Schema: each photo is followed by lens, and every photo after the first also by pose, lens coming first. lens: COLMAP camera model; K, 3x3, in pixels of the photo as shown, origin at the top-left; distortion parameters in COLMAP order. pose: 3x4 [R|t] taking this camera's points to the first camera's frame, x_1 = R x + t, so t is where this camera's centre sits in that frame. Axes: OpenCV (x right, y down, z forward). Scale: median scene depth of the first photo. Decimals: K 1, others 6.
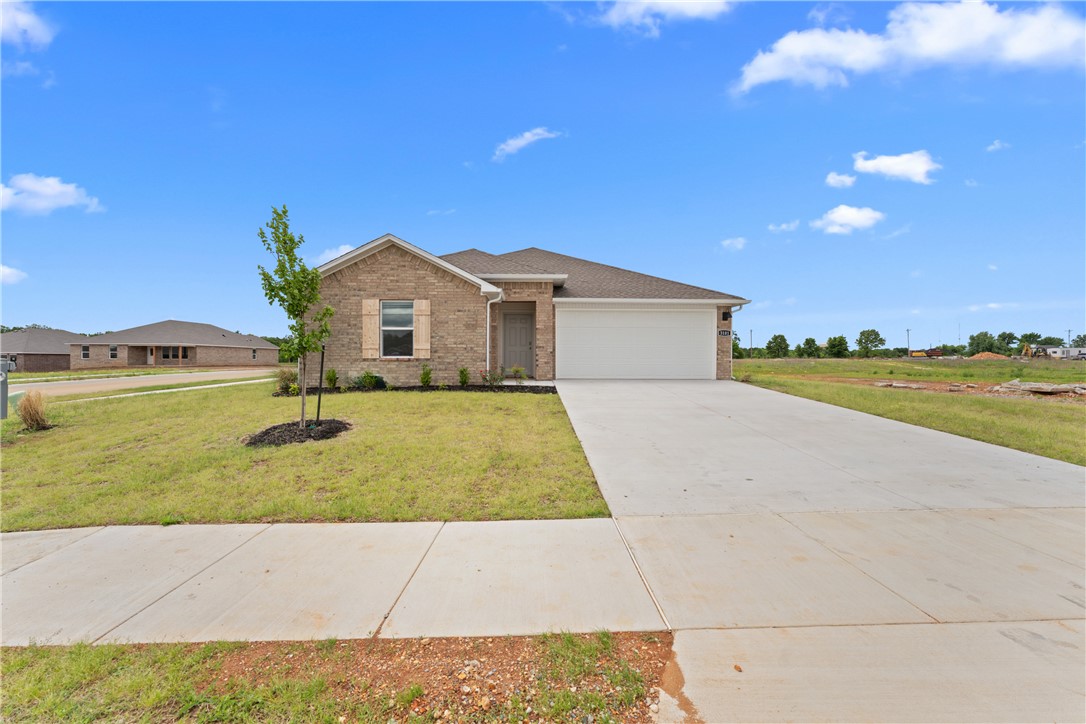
lens RADIAL K [[437.9, 0, 539.8], [0, 437.9, 367.1], [0, 0, 1]] dist [-0.000432, -0.000323]
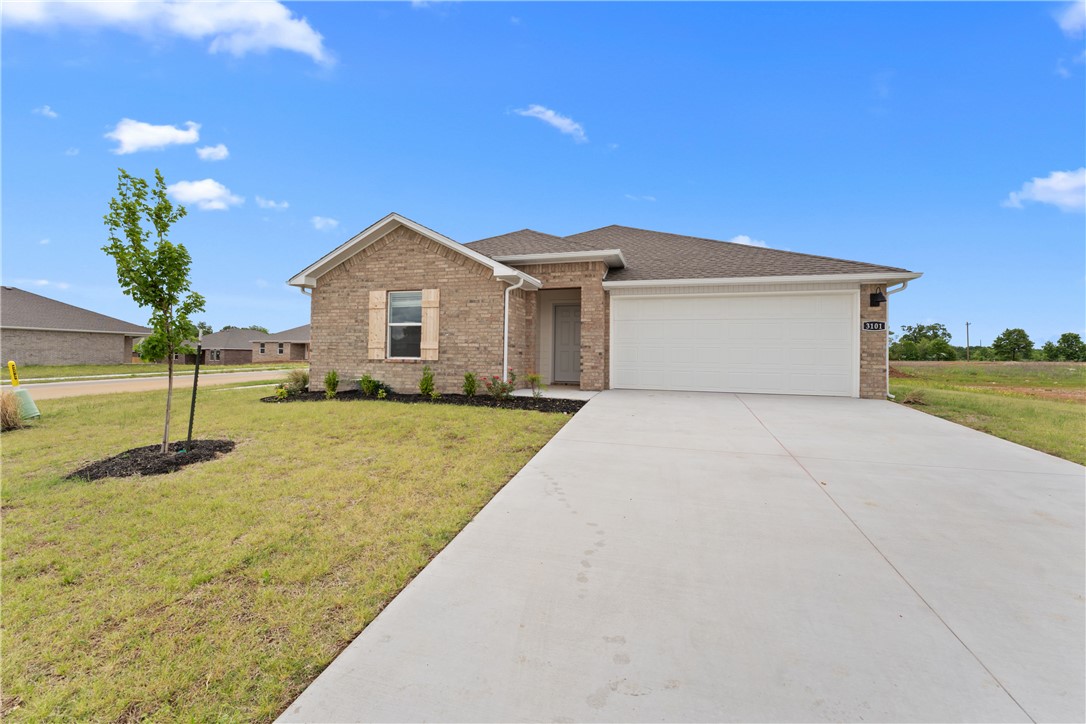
lens RADIAL K [[448.1, 0, 544.0], [0, 448.1, 349.2], [0, 0, 1]] dist [-0.001033, -0.000169]
pose [[0.950143, 0.005826, -0.311760, 0.178506], [-0.016655, 0.999346, -0.032084, -0.015472], [0.311369, 0.035677, 0.949619, 0.242146]]
